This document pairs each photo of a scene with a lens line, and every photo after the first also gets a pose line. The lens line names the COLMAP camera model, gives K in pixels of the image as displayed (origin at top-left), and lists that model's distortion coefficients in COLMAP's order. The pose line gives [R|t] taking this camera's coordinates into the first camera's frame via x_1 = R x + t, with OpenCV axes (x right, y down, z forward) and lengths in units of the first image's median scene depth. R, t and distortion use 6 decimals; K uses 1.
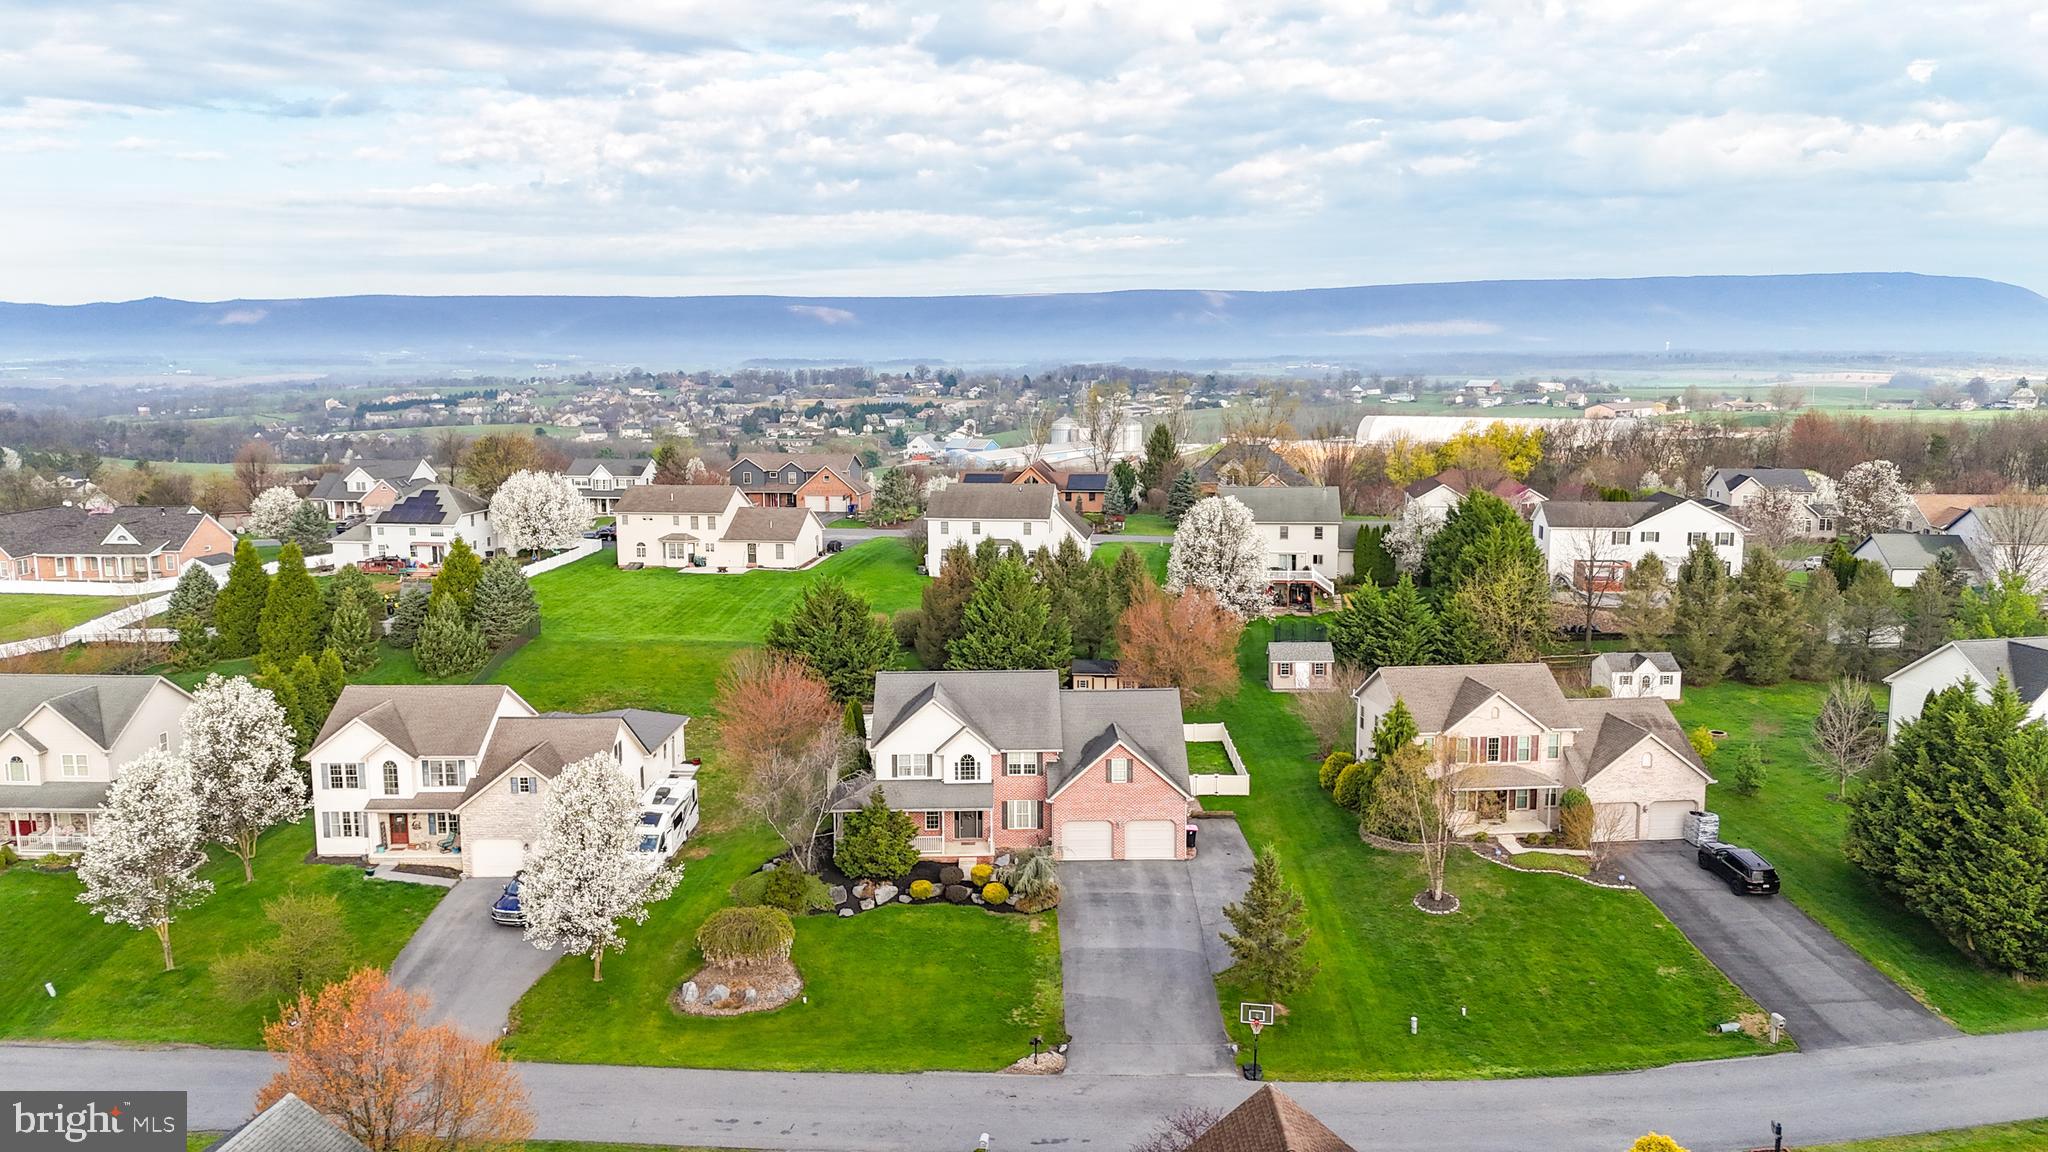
lens RADIAL K [[1509.8, 0, 1028.6], [0, 1509.8, 562.6], [0, 0, 1]] dist [0.088839, -0.093471]
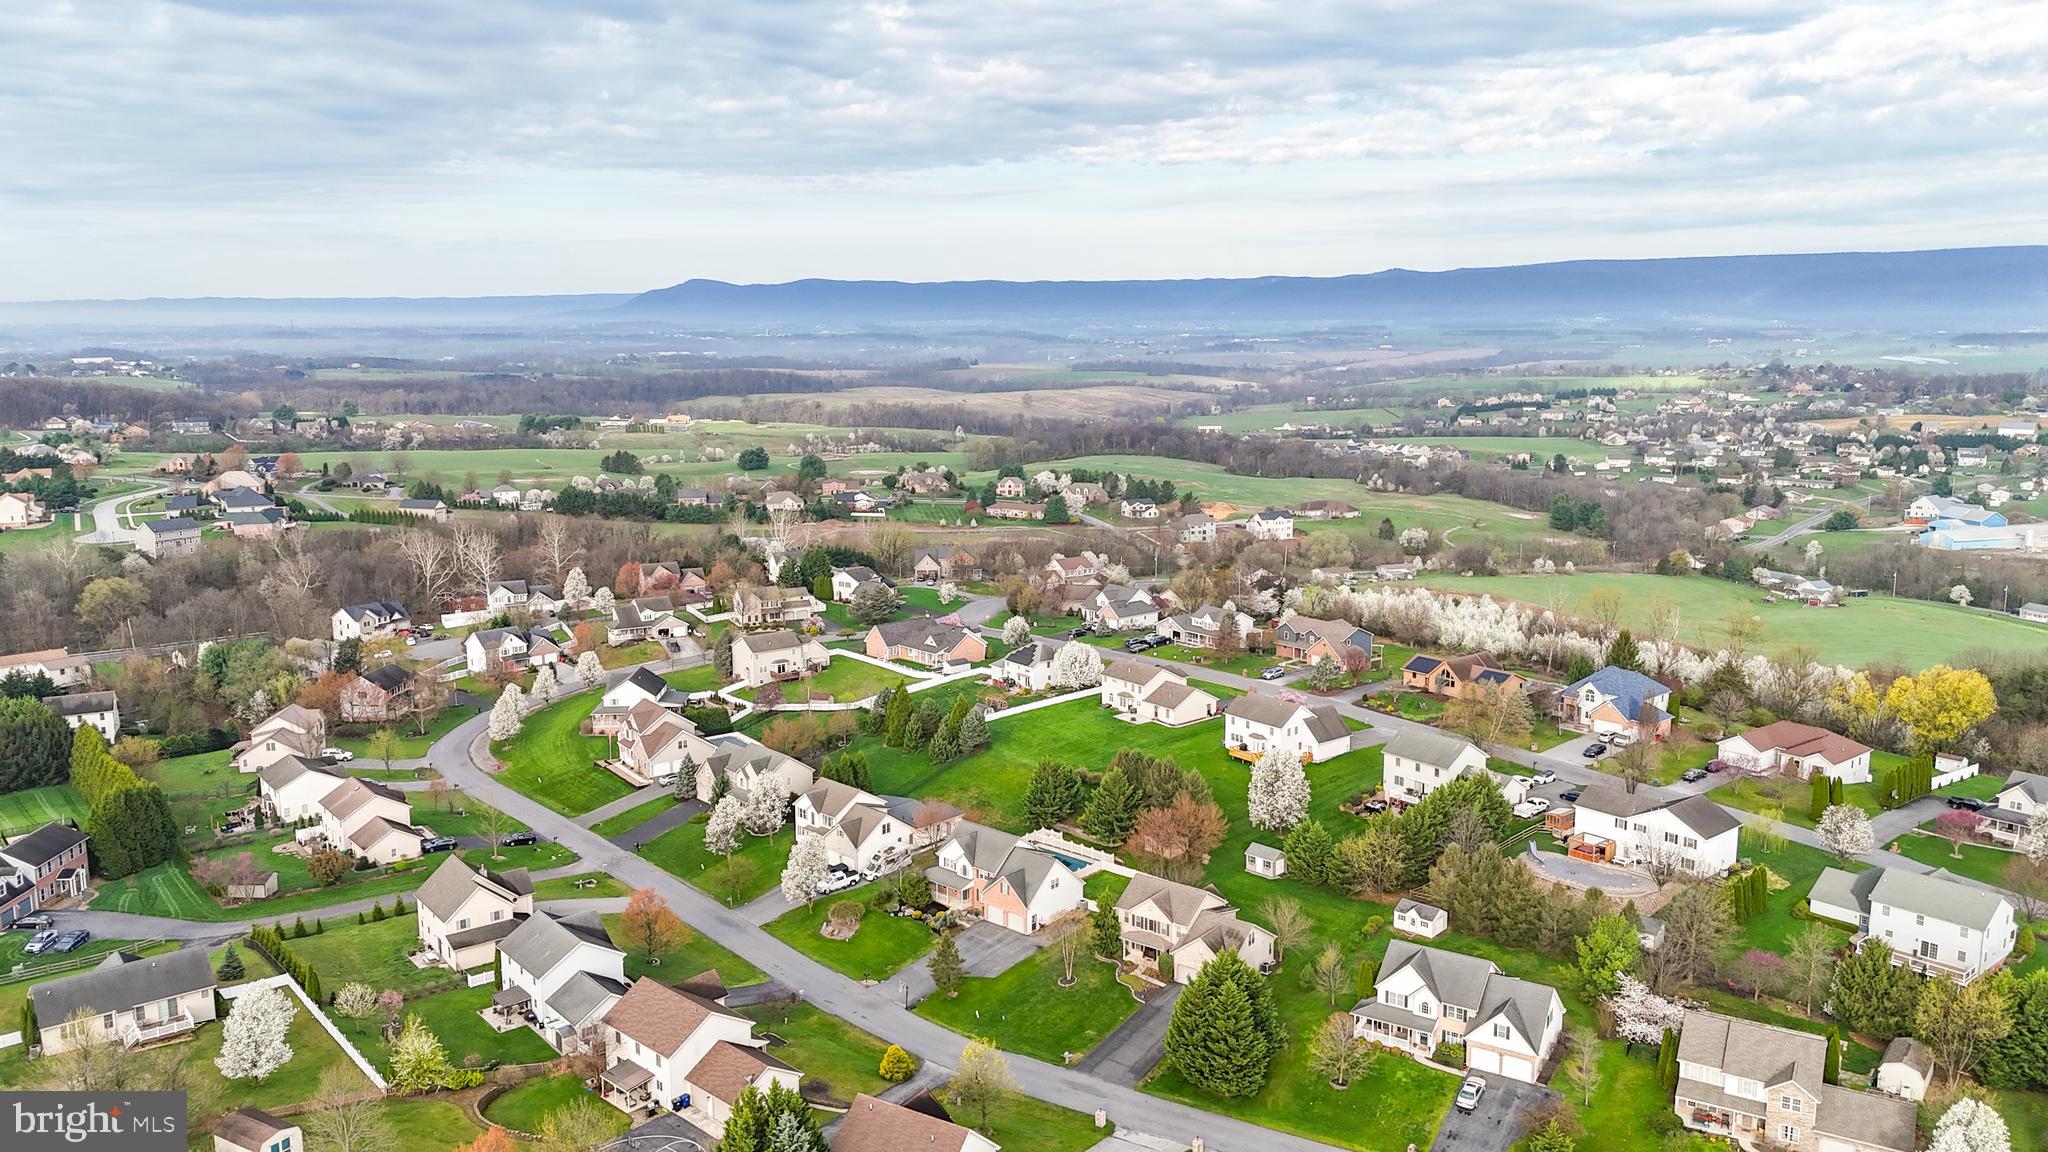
lens RADIAL K [[1501.9, 0, 1012.2], [0, 1501.9, 576.3], [0, 0, 1]] dist [0.096358, -0.098746]
pose [[0.721980, 0.119648, -0.681490, 1.558856], [-0.092250, 0.992787, 0.076571, -0.506371], [0.685736, 0.007585, 0.727811, -0.661082]]
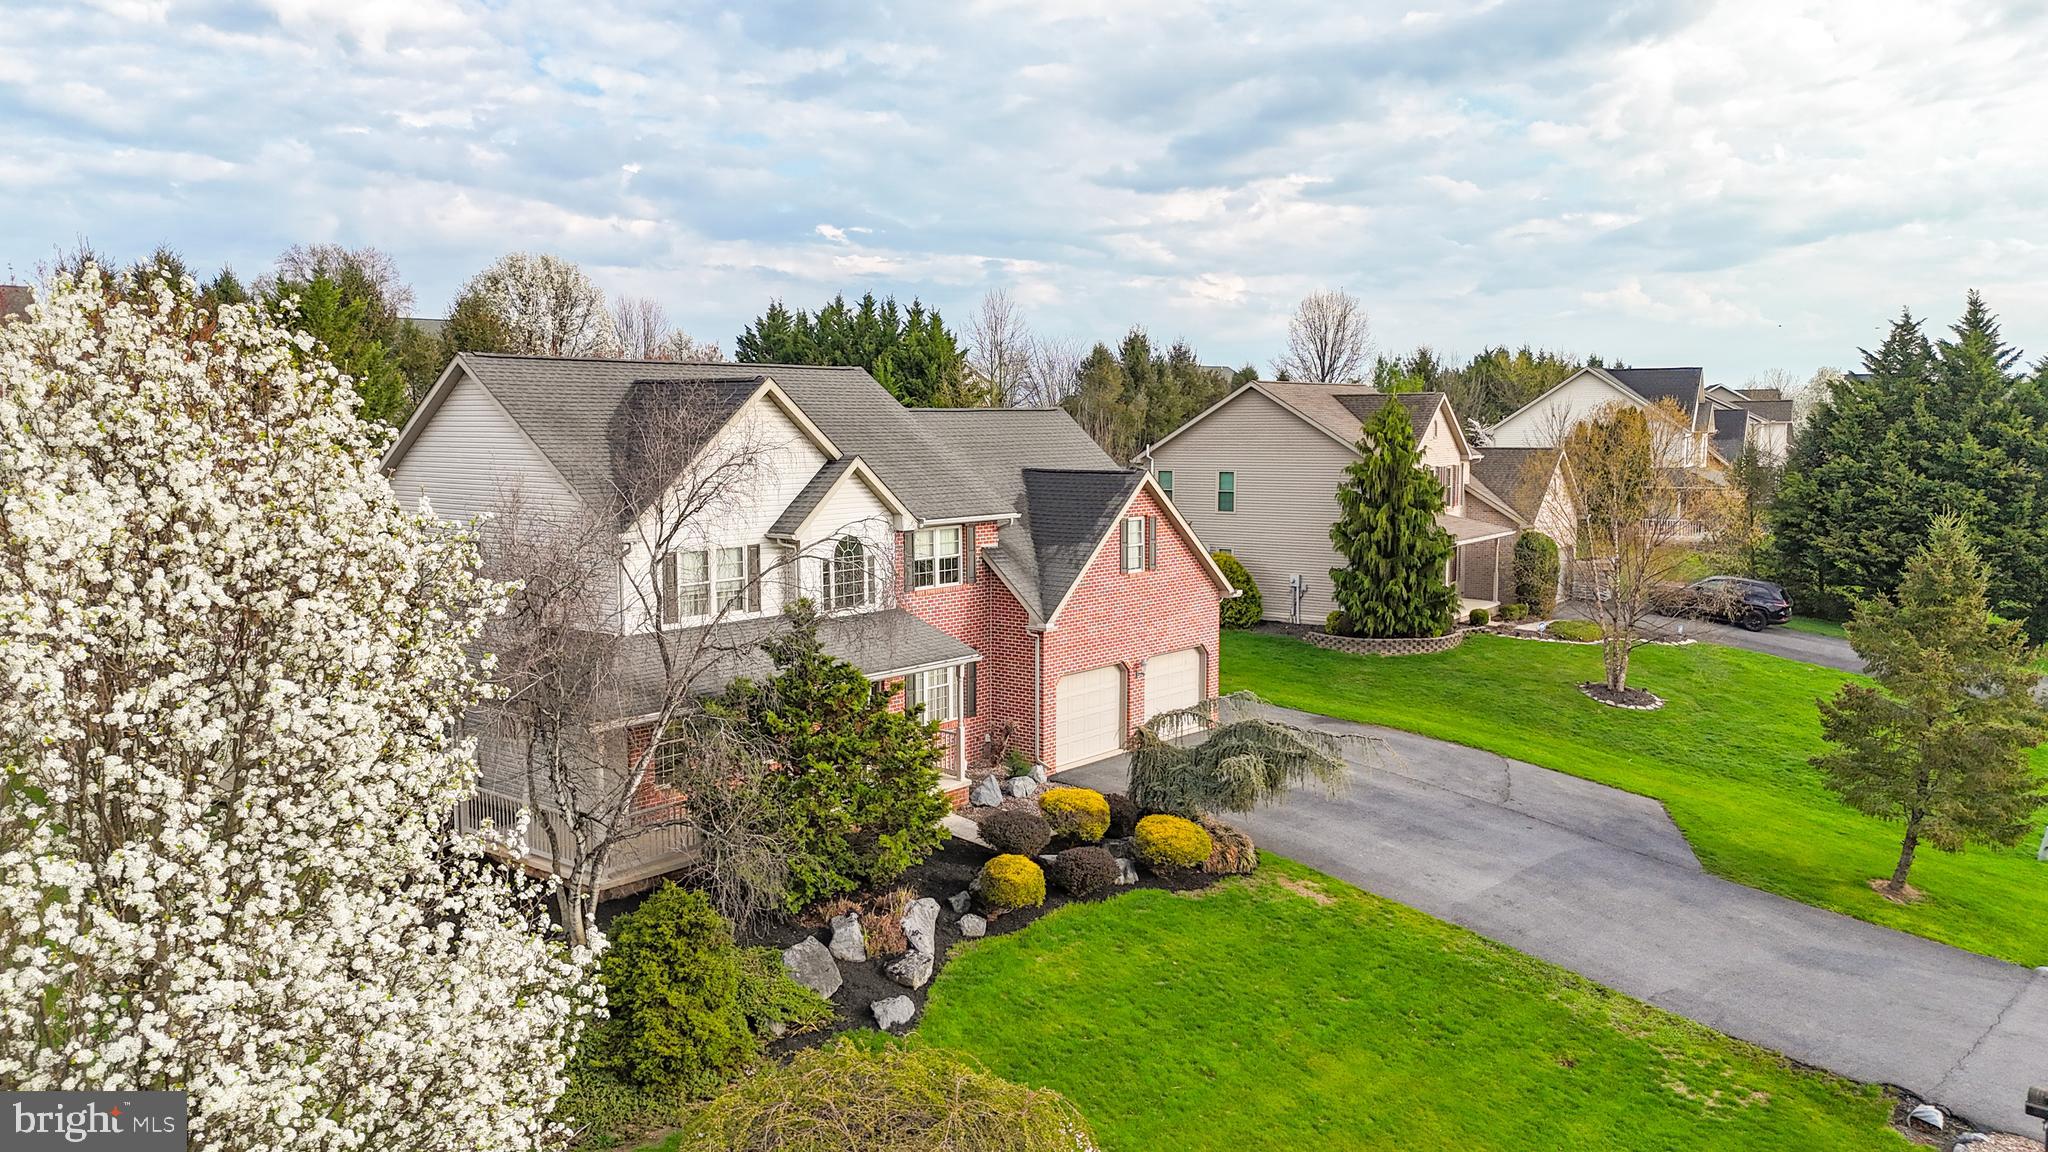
lens RADIAL K [[1501.9, 0, 1012.2], [0, 1501.9, 576.3], [0, 0, 1]] dist [0.096358, -0.098746]
pose [[0.653893, -0.076286, 0.752731, -0.289082], [0.105741, 0.994354, 0.008917, 0.137424], [-0.749162, 0.073763, 0.658267, 0.731676]]
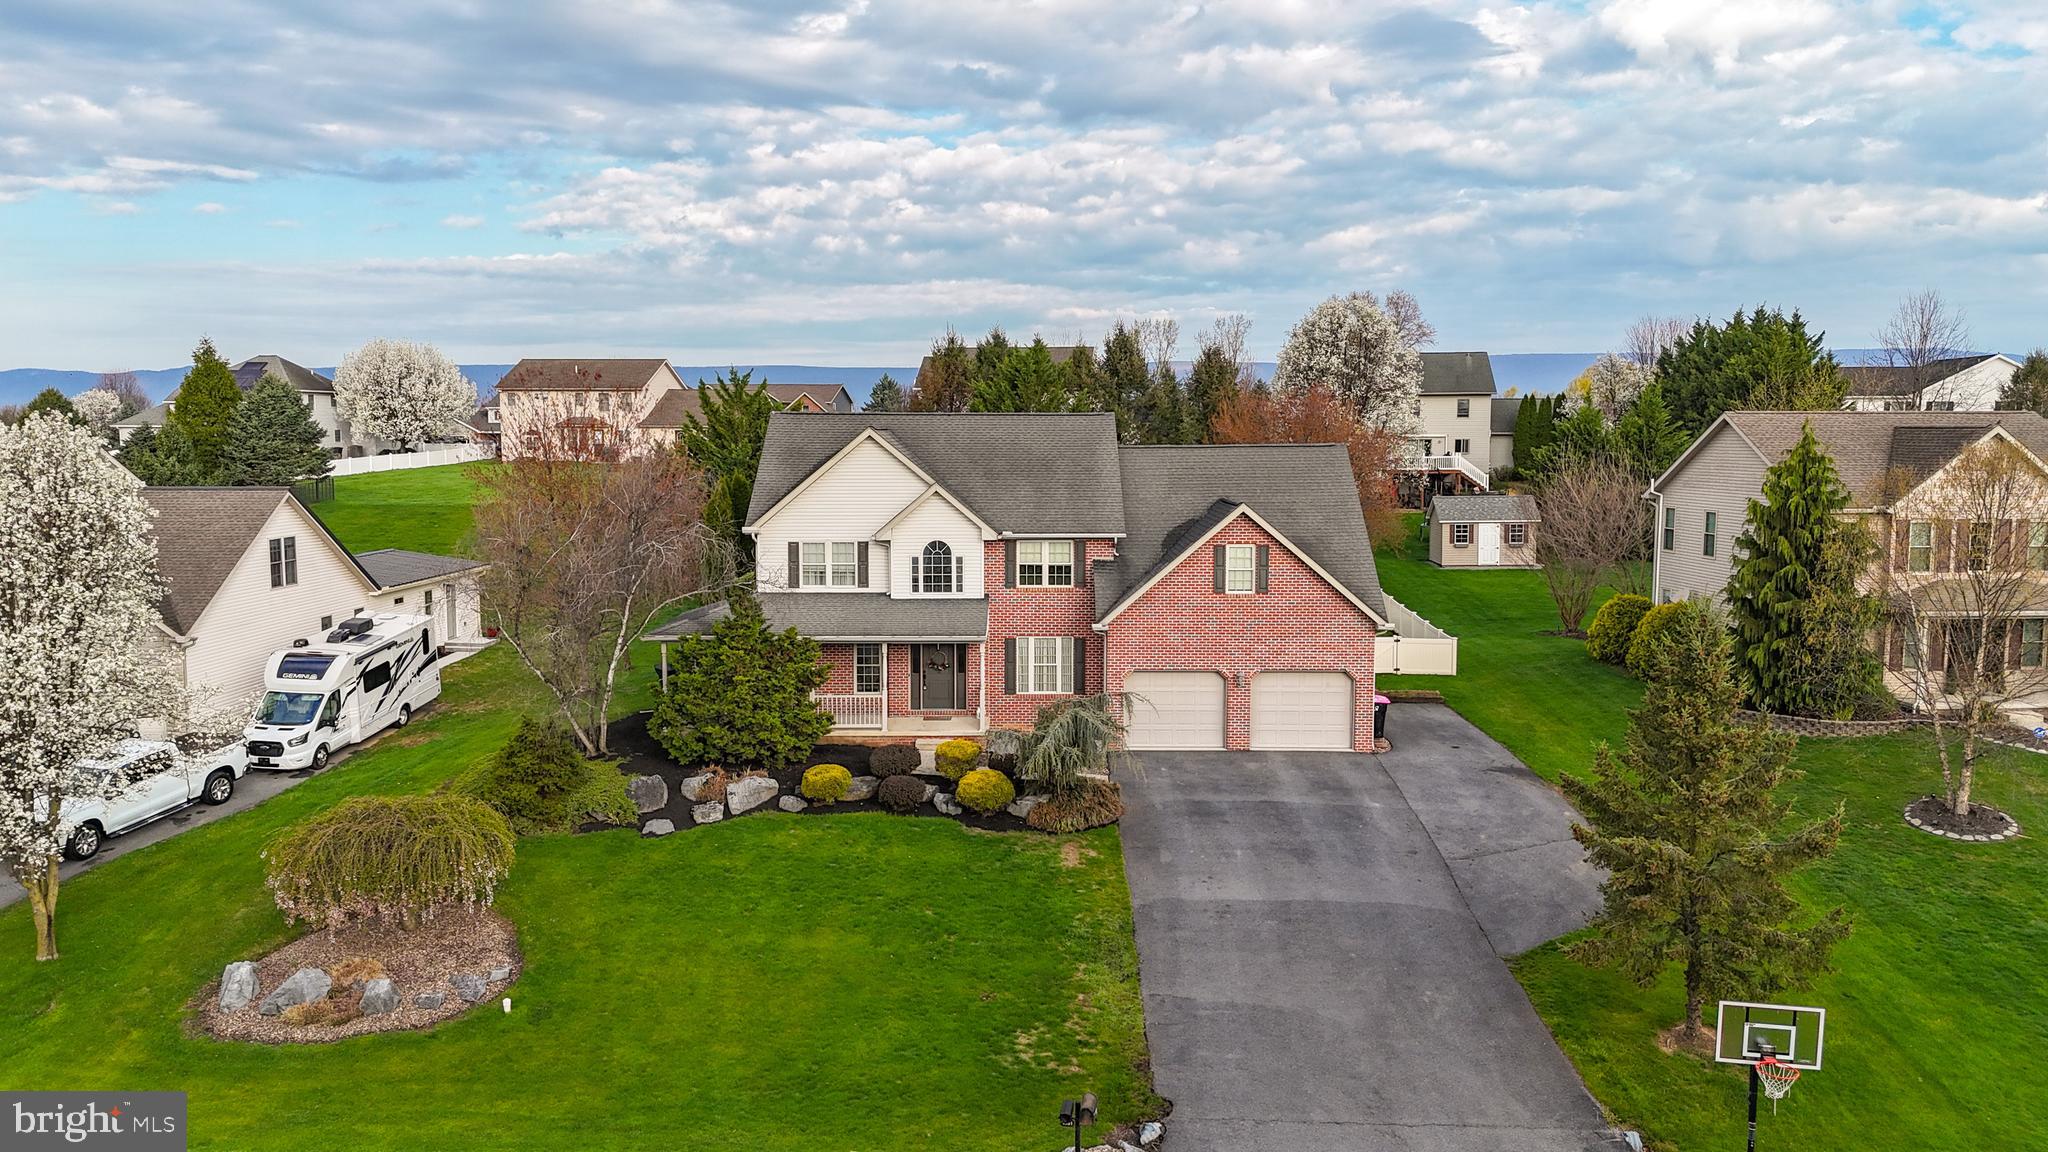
lens RADIAL K [[1509.8, 0, 1028.6], [0, 1509.8, 562.6], [0, 0, 1]] dist [0.088839, -0.093471]
pose [[0.999825, 0.008330, -0.016730, -0.001375], [-0.009165, 0.998681, -0.050515, 0.159284], [0.016287, 0.050659, 0.998583, 0.496697]]
